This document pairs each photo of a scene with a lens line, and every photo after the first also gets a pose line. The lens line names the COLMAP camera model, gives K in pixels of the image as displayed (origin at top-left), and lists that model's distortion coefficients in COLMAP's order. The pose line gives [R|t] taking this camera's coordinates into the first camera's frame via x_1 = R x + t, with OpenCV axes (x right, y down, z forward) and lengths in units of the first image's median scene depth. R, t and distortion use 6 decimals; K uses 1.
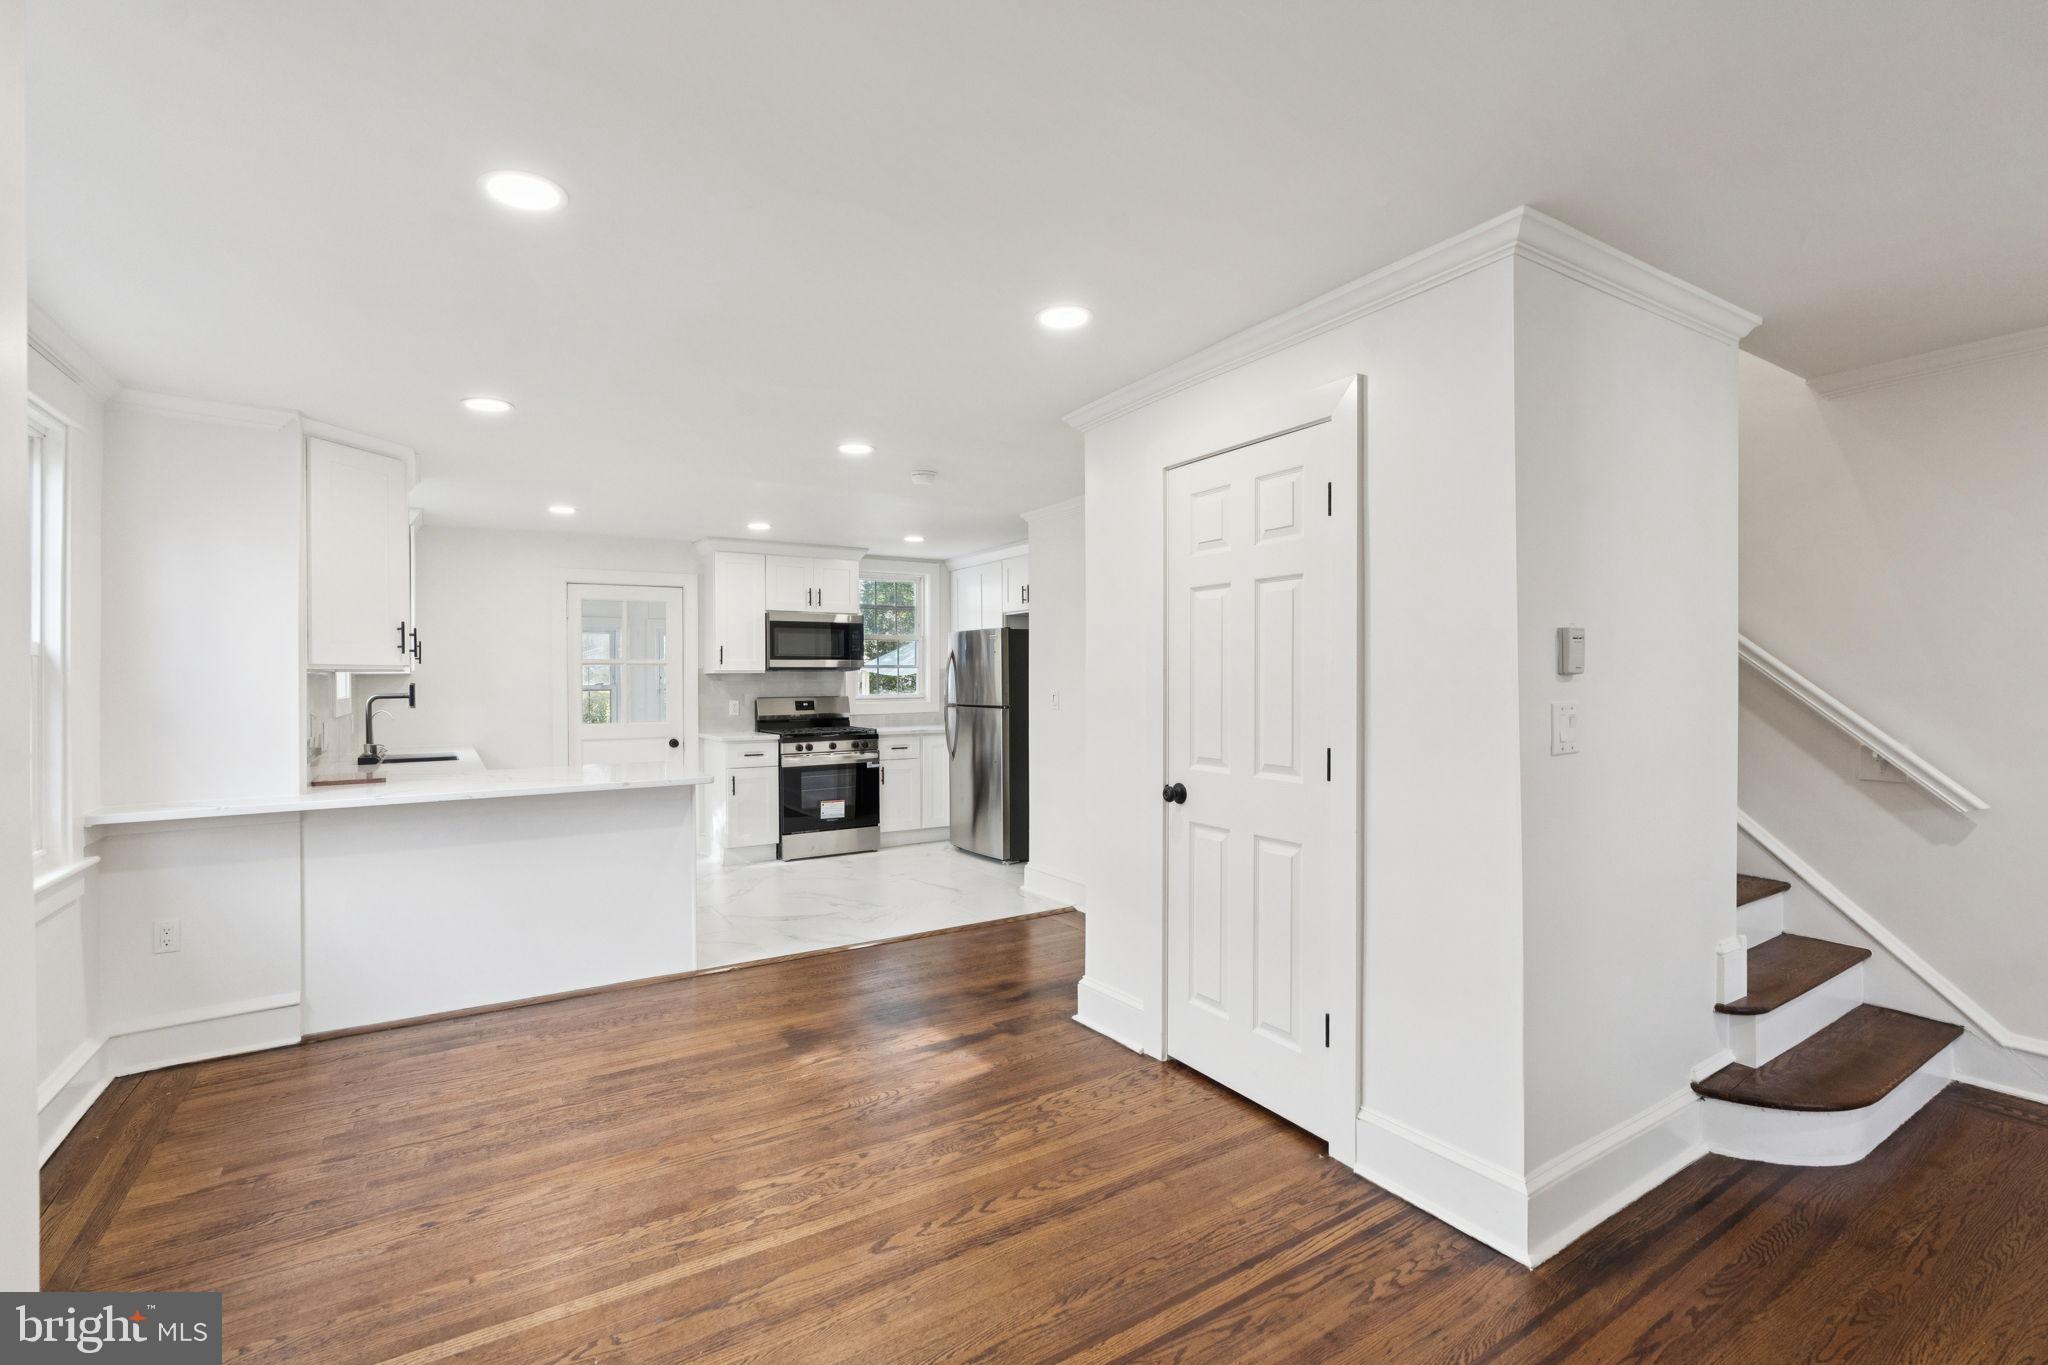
lens RADIAL K [[920.8, 0, 1029.0], [0, 920.8, 684.2], [0, 0, 1]] dist [-0.006769, 0.002347]
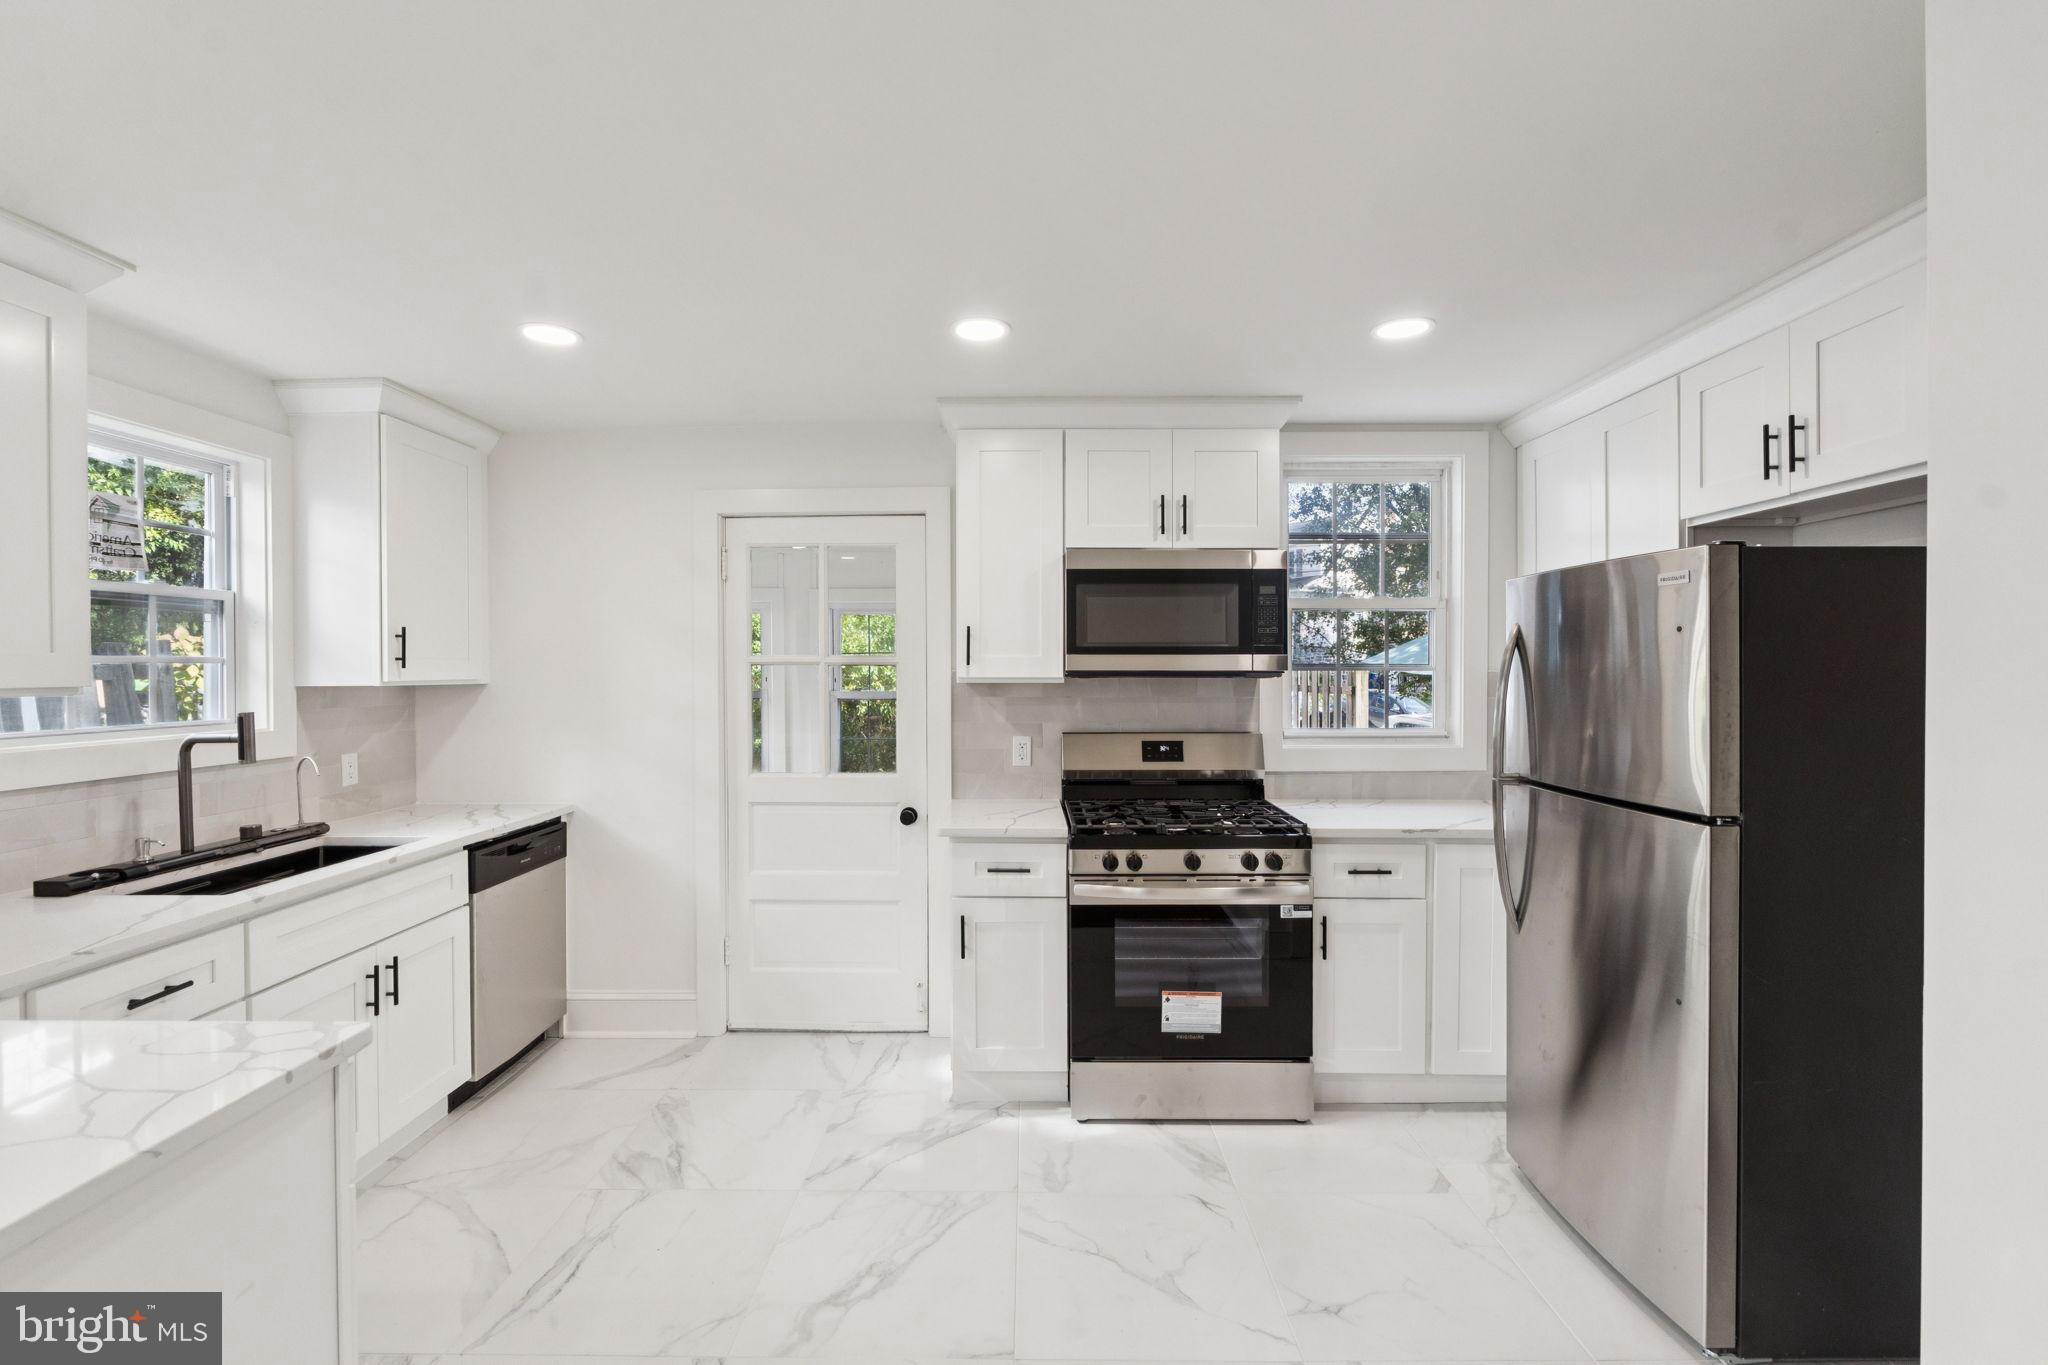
lens RADIAL K [[920.8, 0, 1015.7], [0, 920.8, 672.2], [0, 0, 1]] dist [-0.006769, 0.002347]
pose [[0.831995, 0.007039, -0.554739, -0.048523], [-0.006345, 0.999975, 0.003173, -0.019308], [0.554747, 0.000880, 0.832018, 0.602905]]
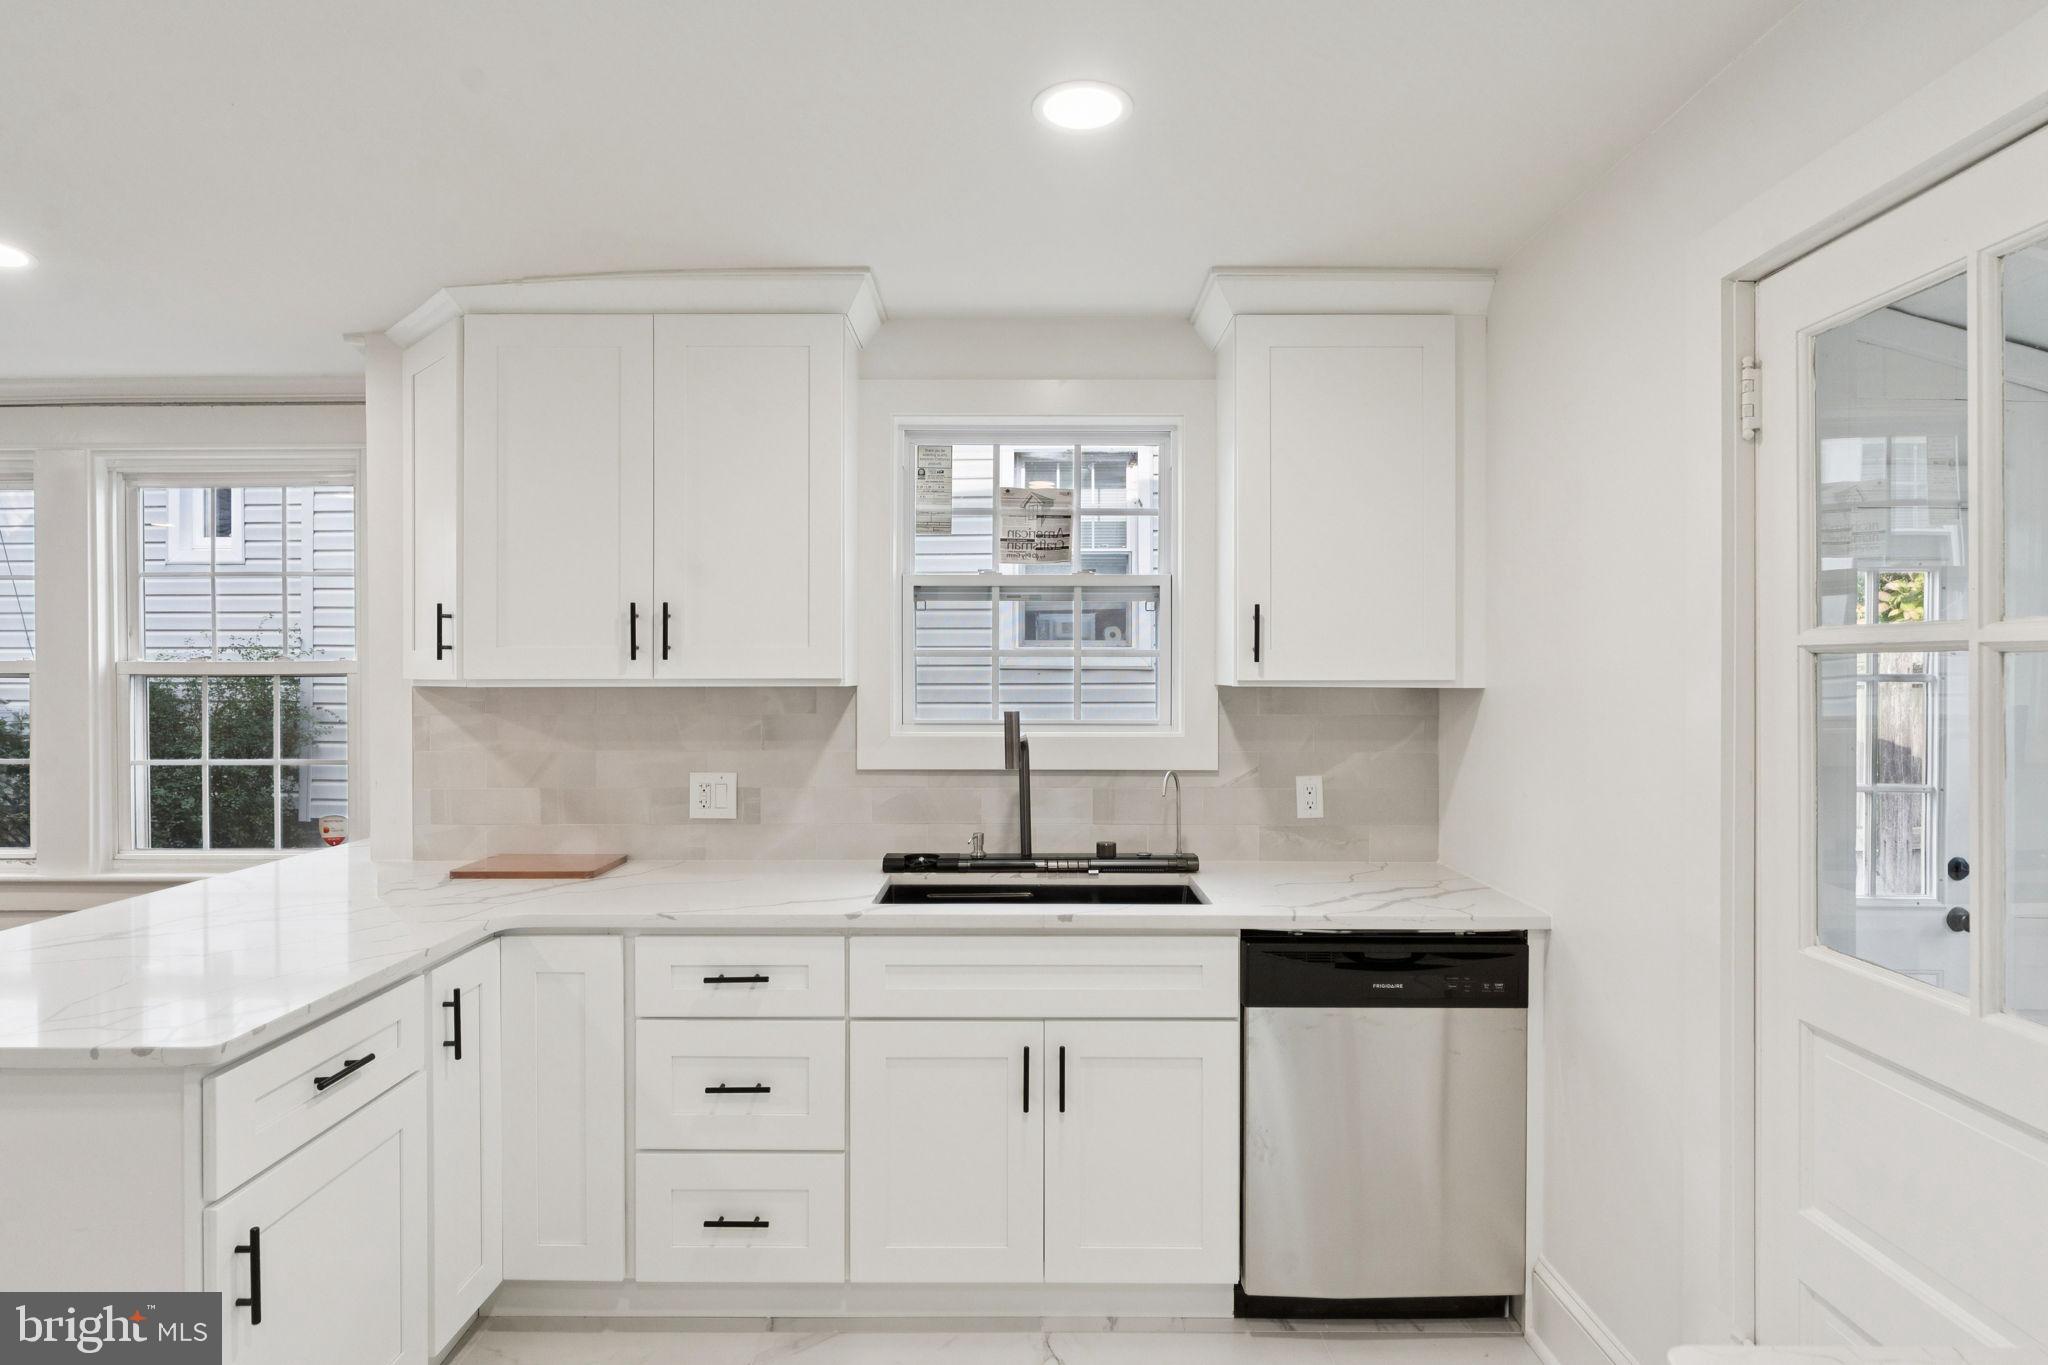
lens RADIAL K [[1085.7, 0, 1018.3], [0, 1085.7, 669.0], [0, 0, 1]] dist [-0.001960, -0.001518]
pose [[-0.542881, 0.006907, -0.839781, -0.180816], [-0.003717, 0.999937, 0.010626, -0.019225], [0.839801, 0.008890, -0.542821, 0.939815]]
